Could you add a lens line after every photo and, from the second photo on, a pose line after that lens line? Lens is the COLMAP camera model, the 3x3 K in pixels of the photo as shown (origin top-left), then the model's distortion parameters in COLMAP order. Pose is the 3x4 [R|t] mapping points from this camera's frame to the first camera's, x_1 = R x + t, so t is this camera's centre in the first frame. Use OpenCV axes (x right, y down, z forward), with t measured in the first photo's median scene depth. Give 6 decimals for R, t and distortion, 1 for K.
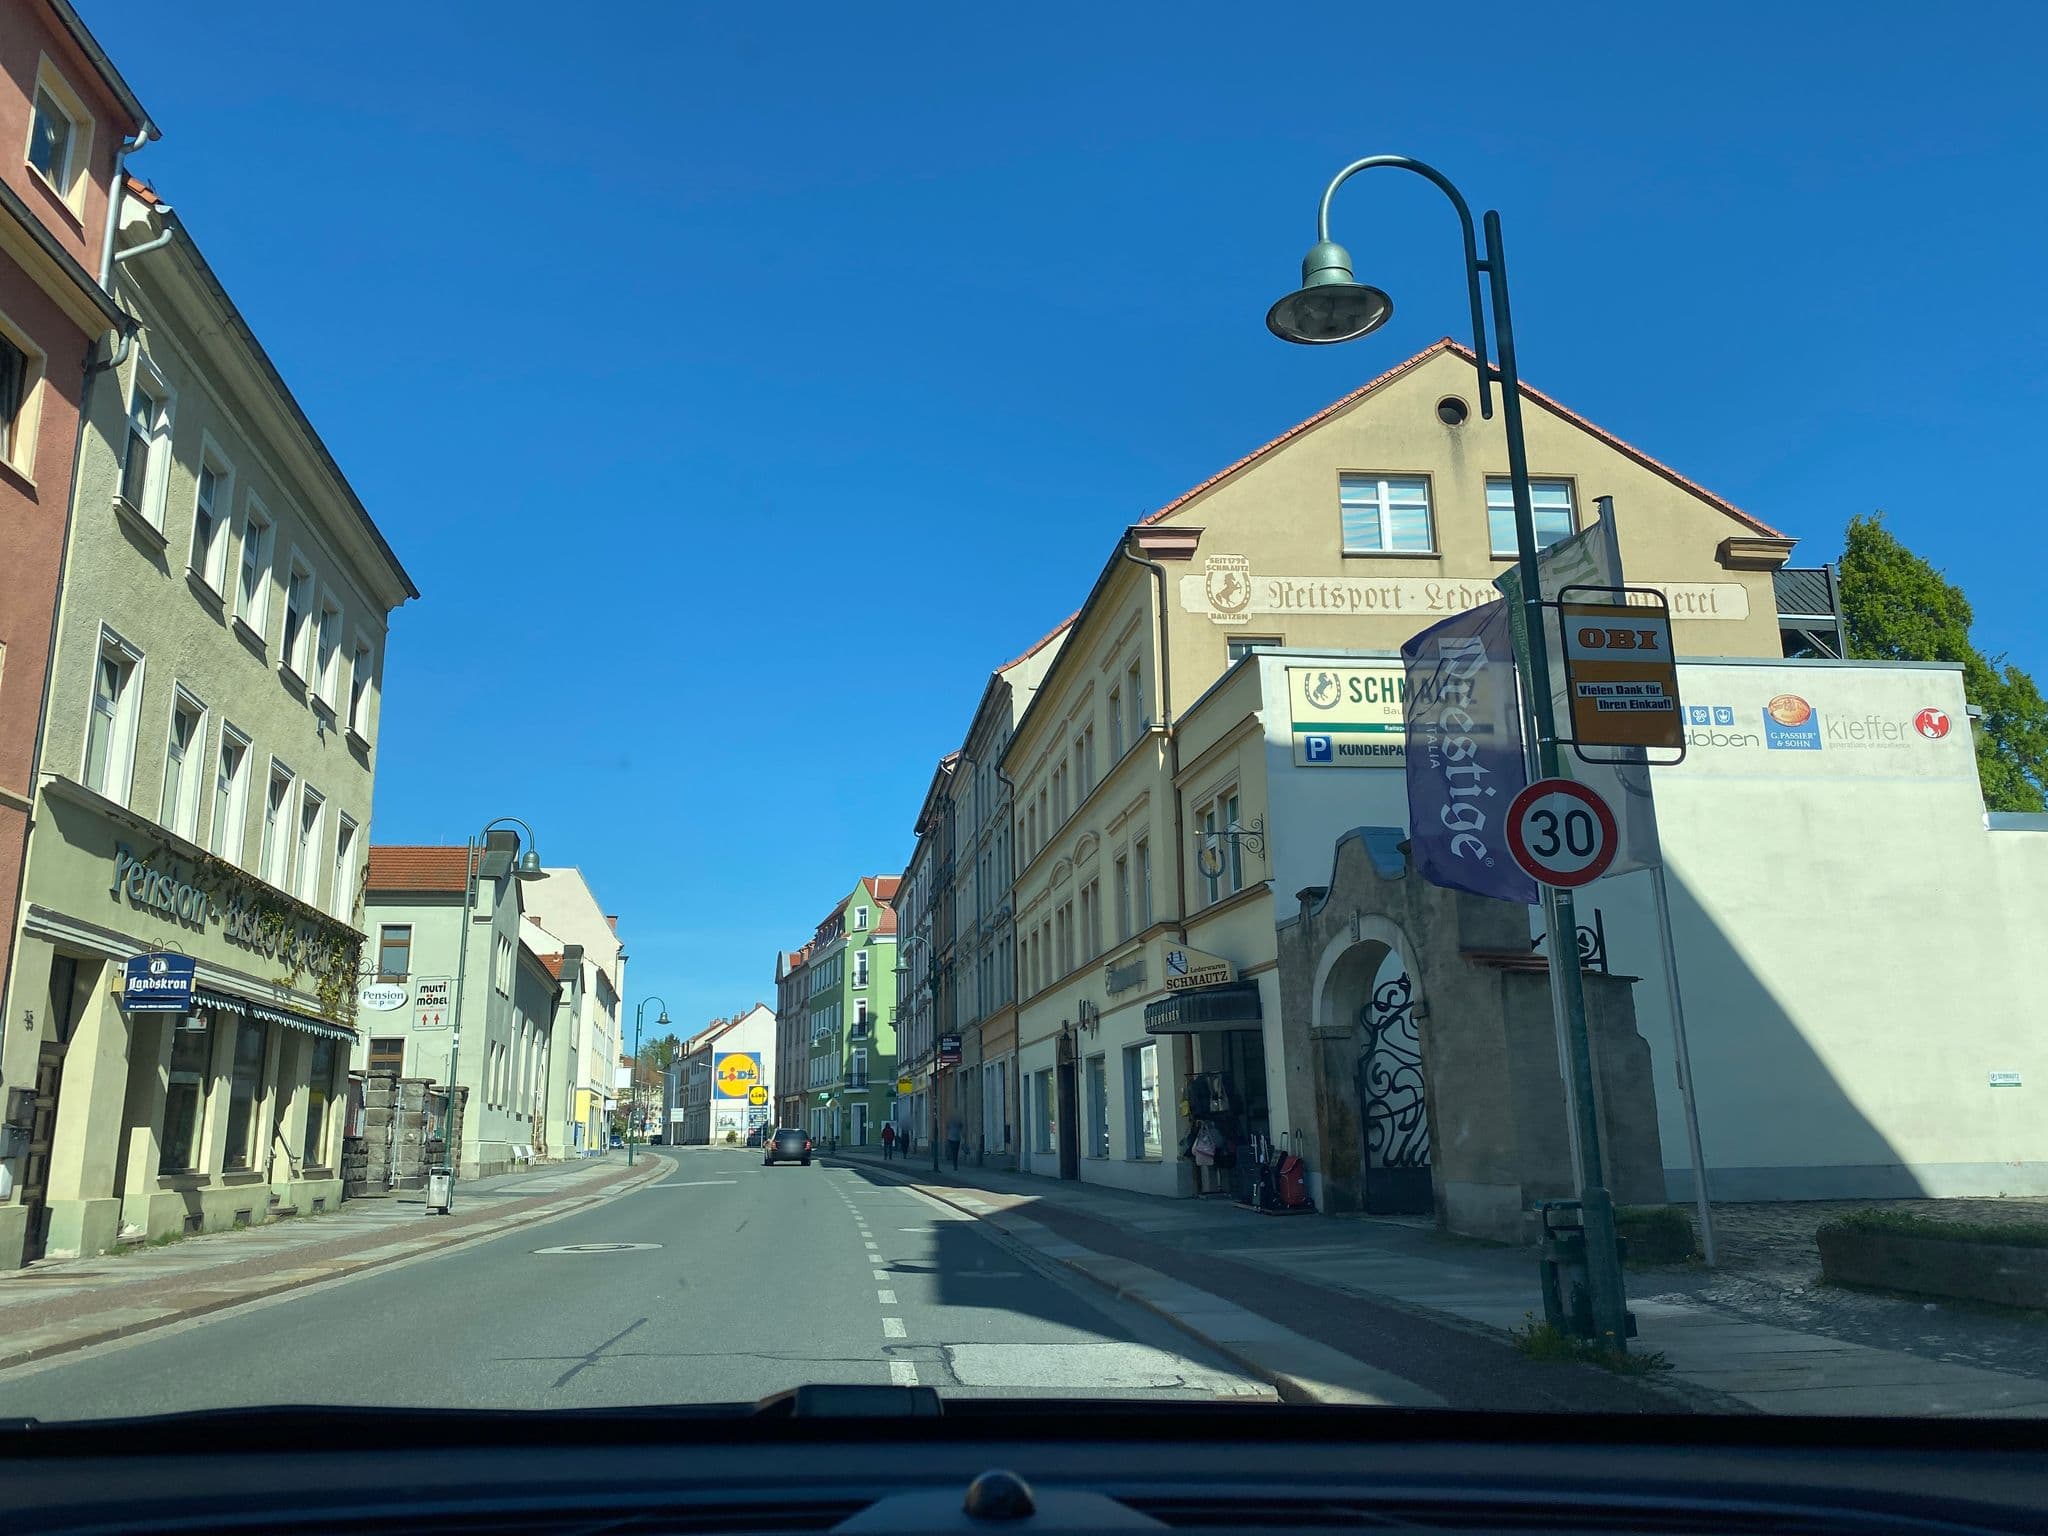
lens RADIAL K [[1531.5, 0, 1037.0], [0, 1531.5, 771.2], [0, 0, 1]] dist [0.000603, -0.005174]
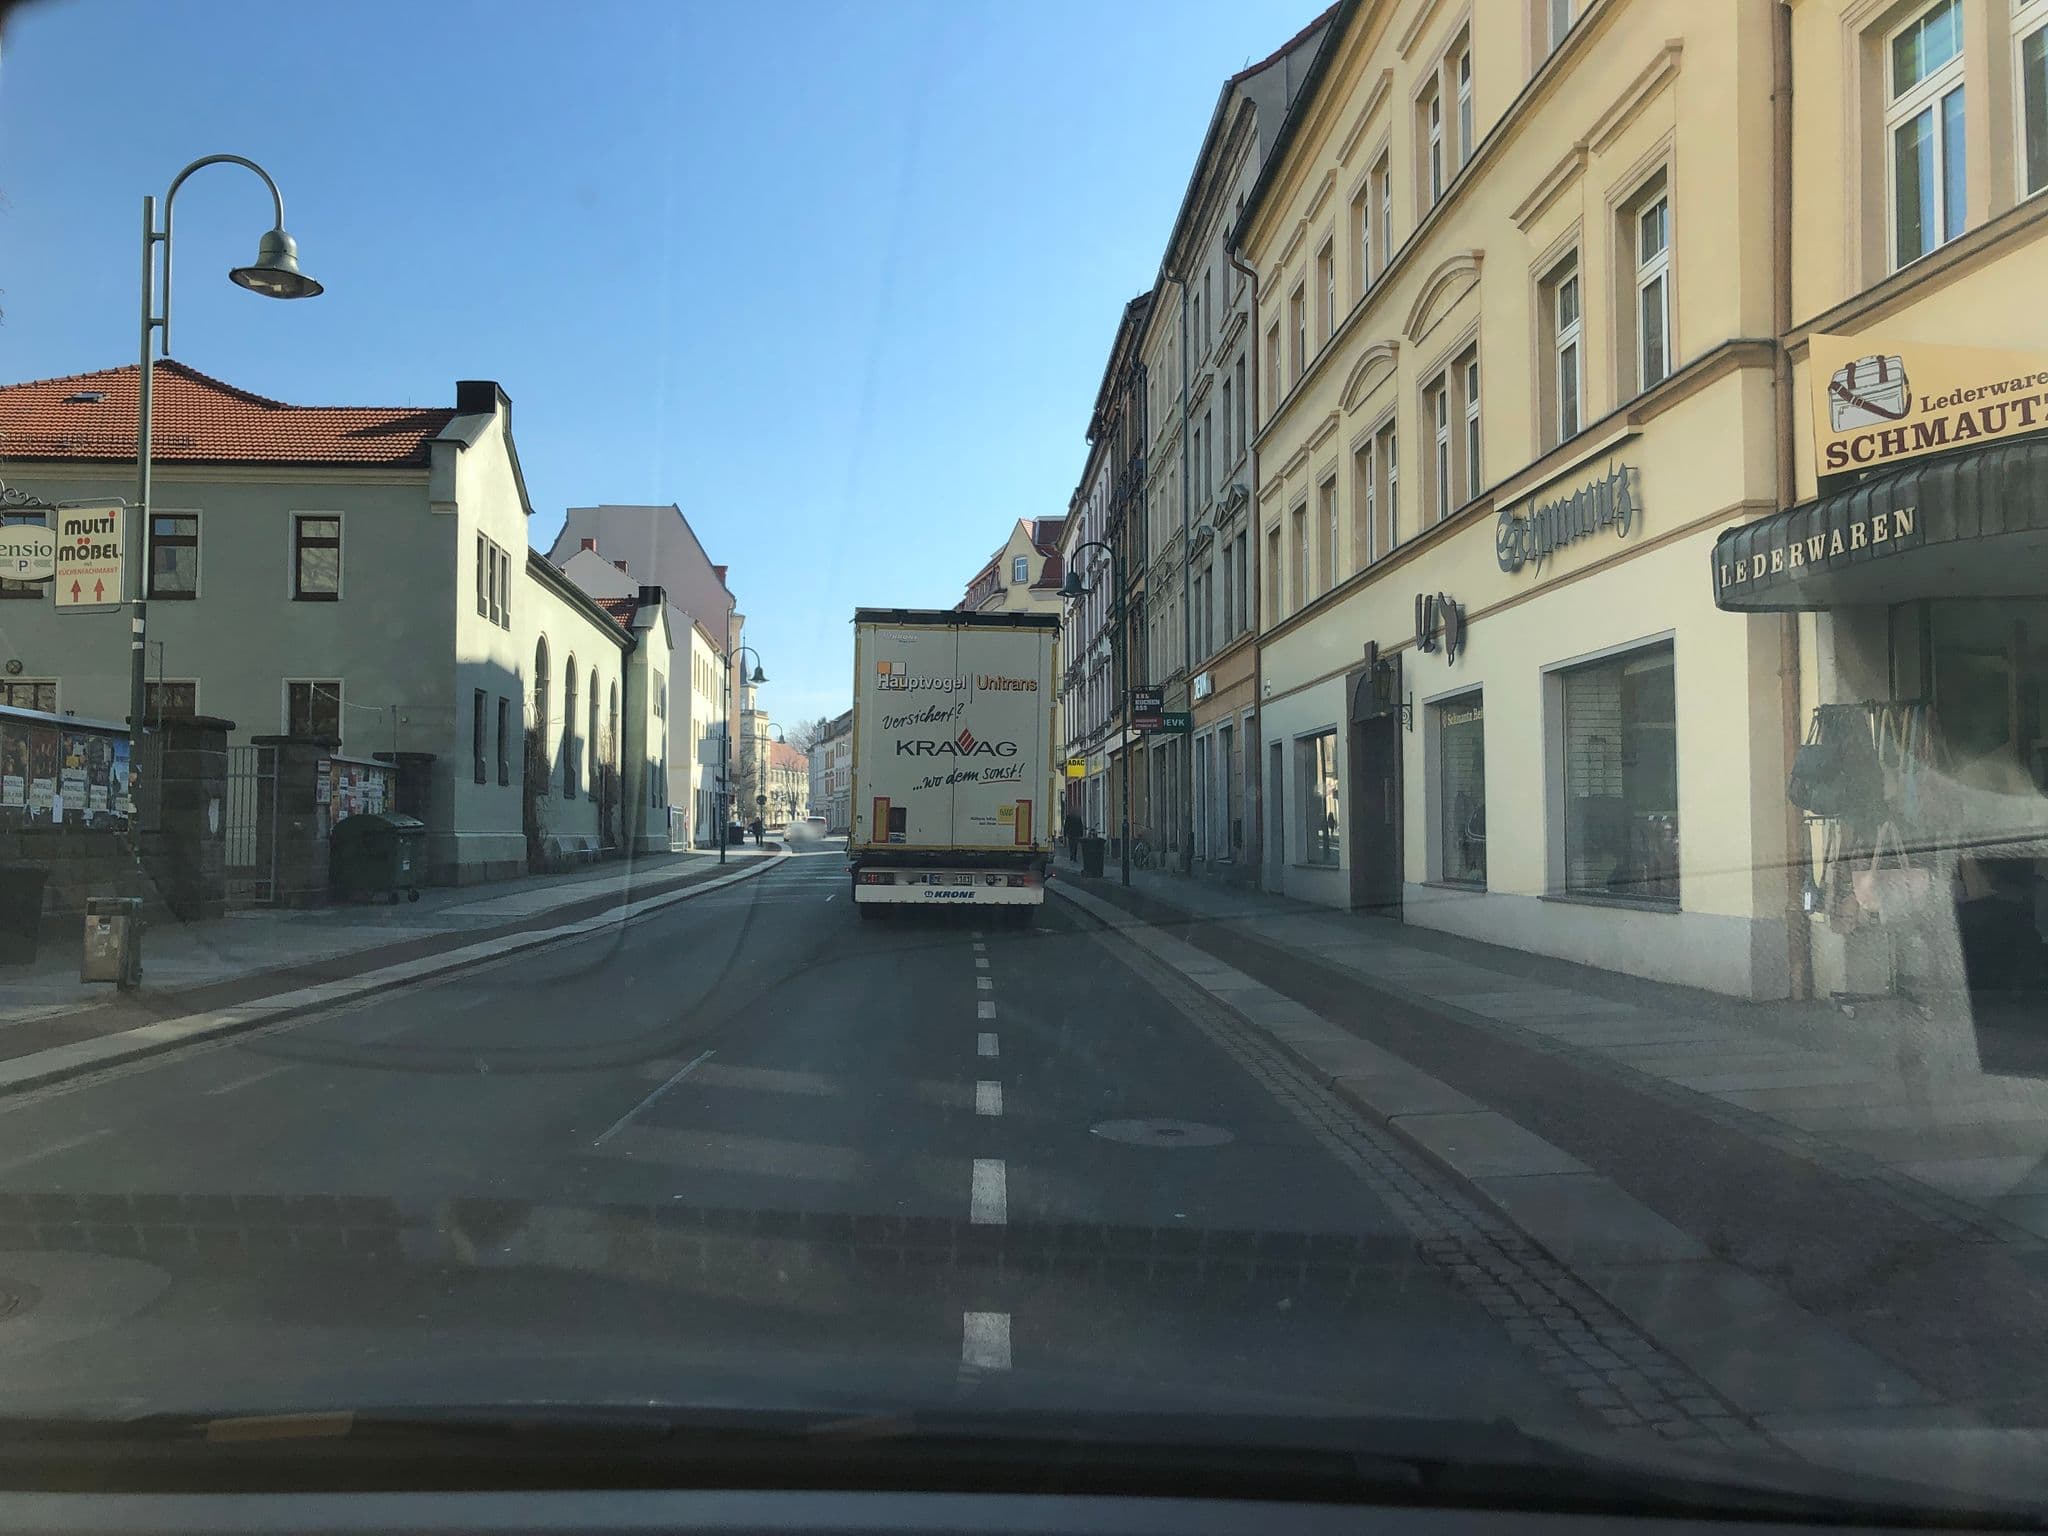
lens RADIAL K [[1531.5, 0, 1021.4], [0, 1531.5, 766.8], [0, 0, 1]] dist [0.000603, -0.005174]
pose [[0.993285, 0.008885, -0.115352, -0.037736], [0.013666, 0.981055, 0.193247, 0.083989], [0.114884, -0.193525, 0.974346, 0.370213]]
